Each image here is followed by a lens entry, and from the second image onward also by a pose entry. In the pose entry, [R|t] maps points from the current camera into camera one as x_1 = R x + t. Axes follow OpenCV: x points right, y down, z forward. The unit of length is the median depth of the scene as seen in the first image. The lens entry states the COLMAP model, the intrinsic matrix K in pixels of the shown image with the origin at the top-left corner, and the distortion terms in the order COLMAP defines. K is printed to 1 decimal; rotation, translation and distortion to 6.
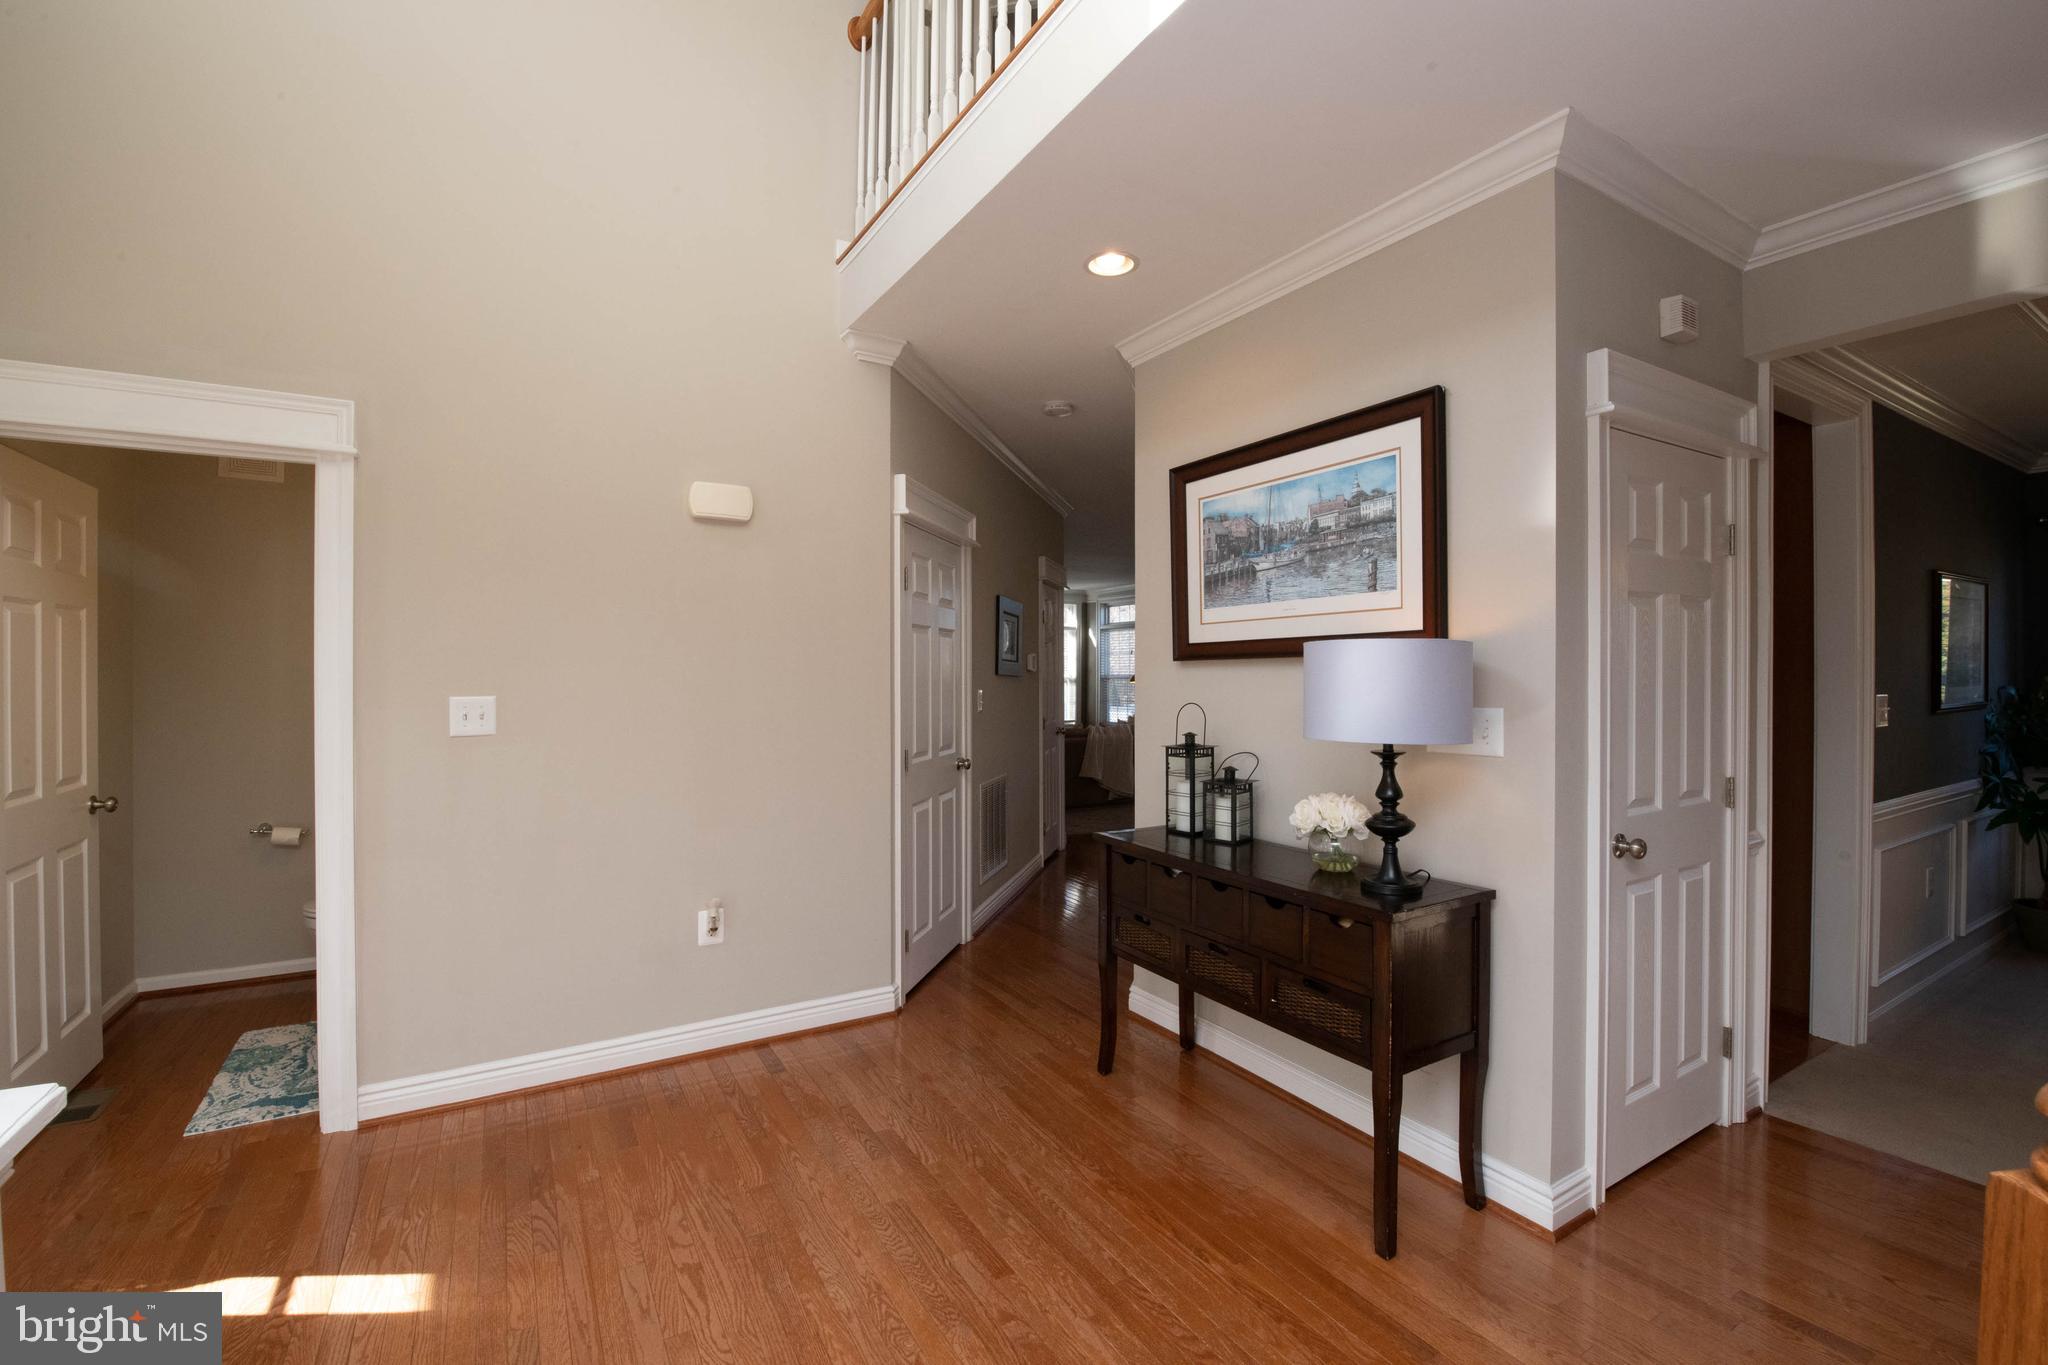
lens RADIAL K [[881.2, 0, 1030.2], [0, 881.2, 671.0], [0, 0, 1]] dist [-0.015115, -0.004133]
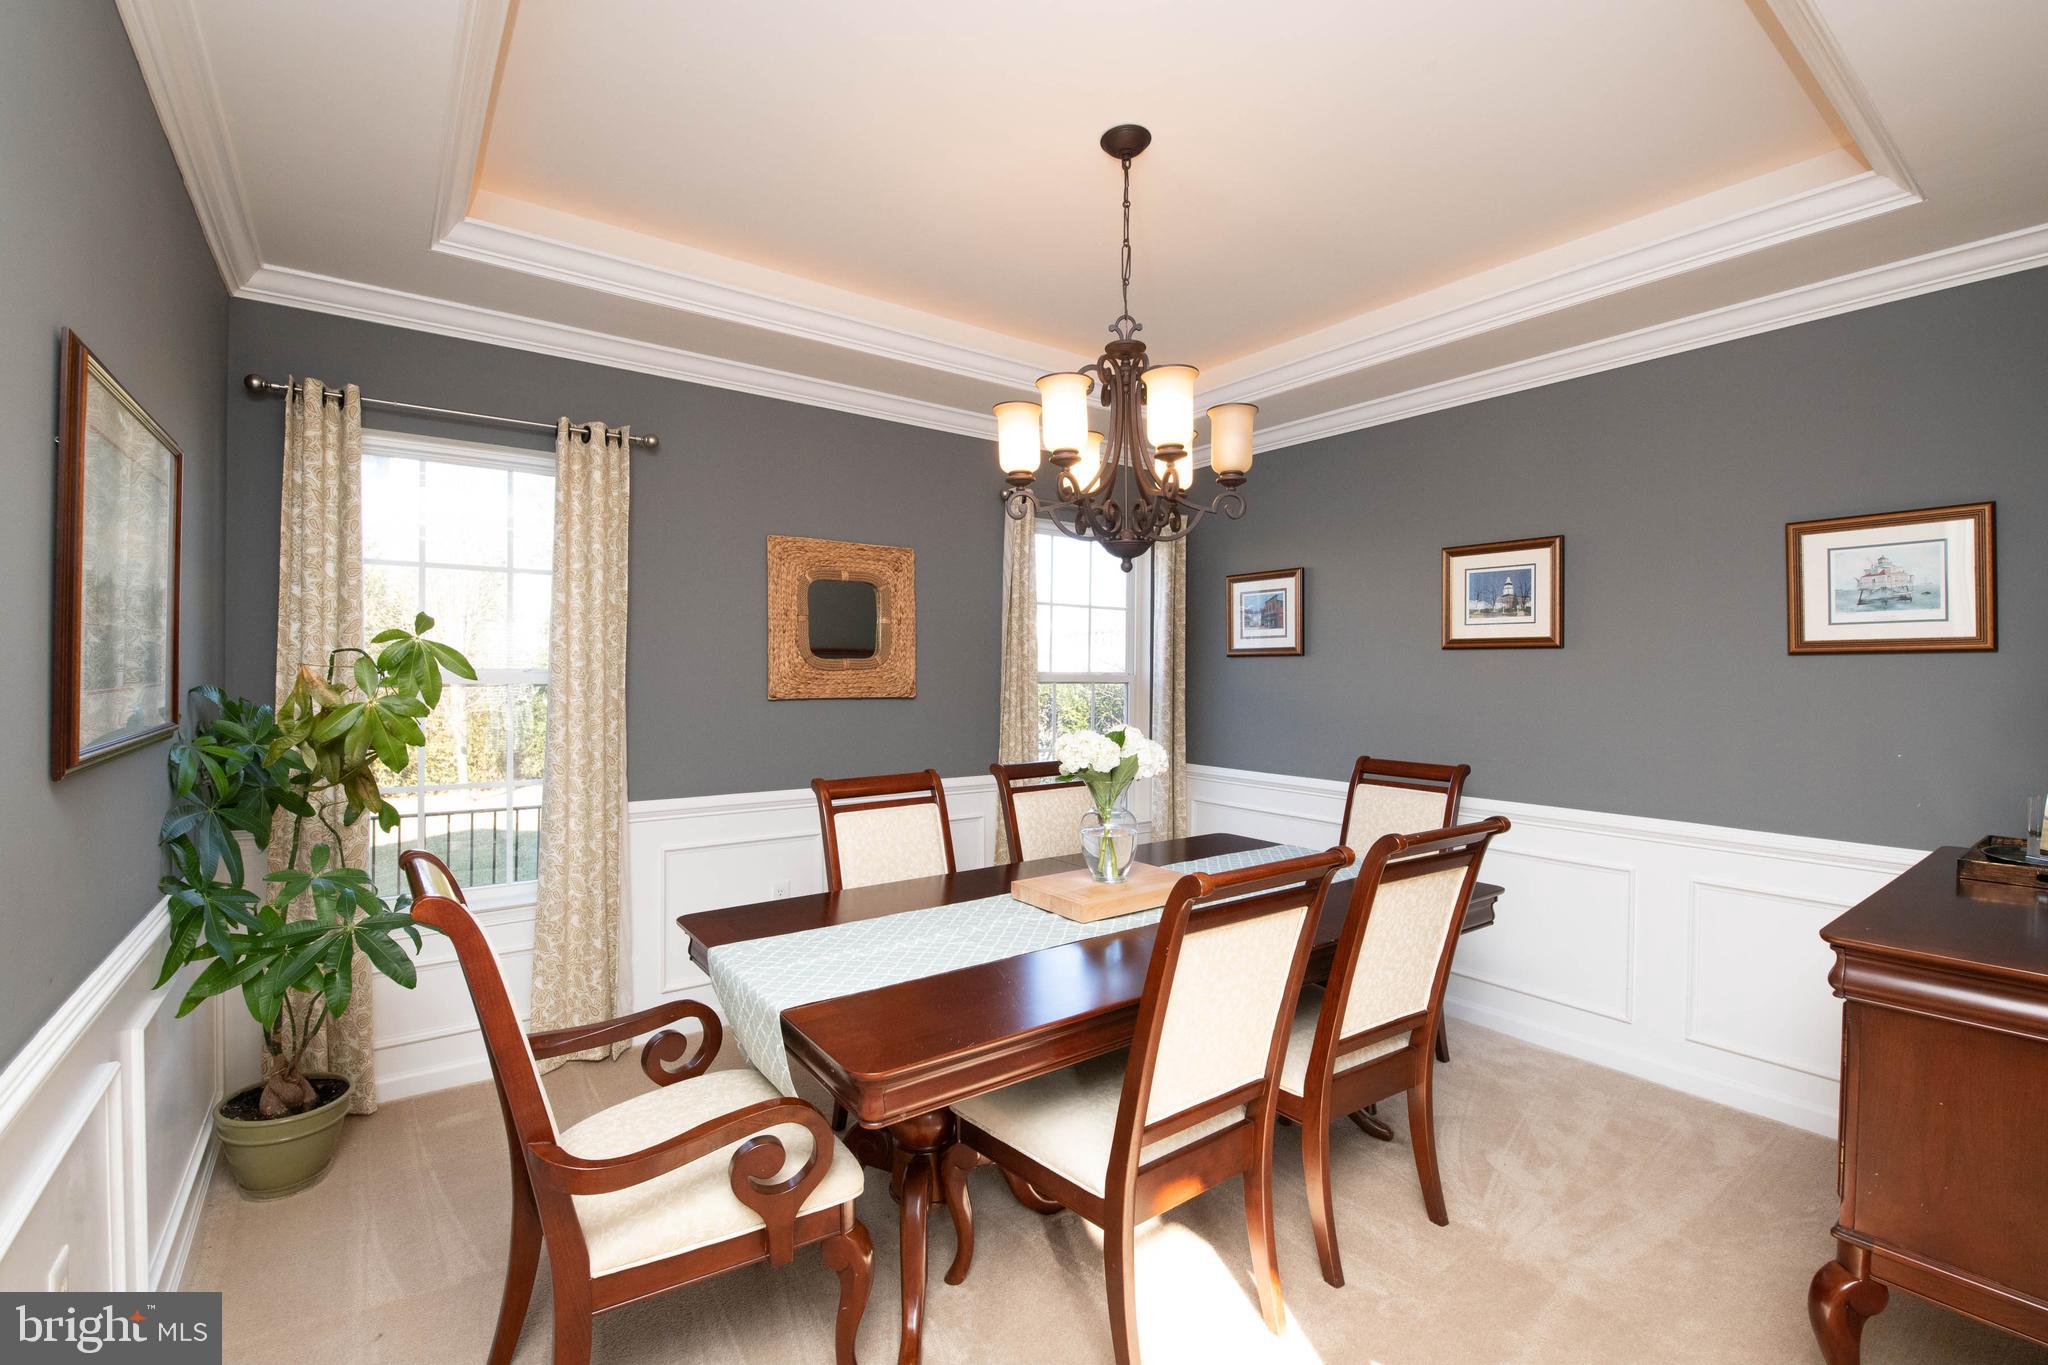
lens RADIAL K [[881.2, 0, 1029.4], [0, 881.2, 678.4], [0, 0, 1]] dist [-0.015115, -0.004133]
pose [[-0.088160, -0.004934, 0.996094, 0.639921], [-0.001101, 0.999988, 0.004856, 0.011205], [-0.996106, -0.000669, -0.088164, 0.607365]]
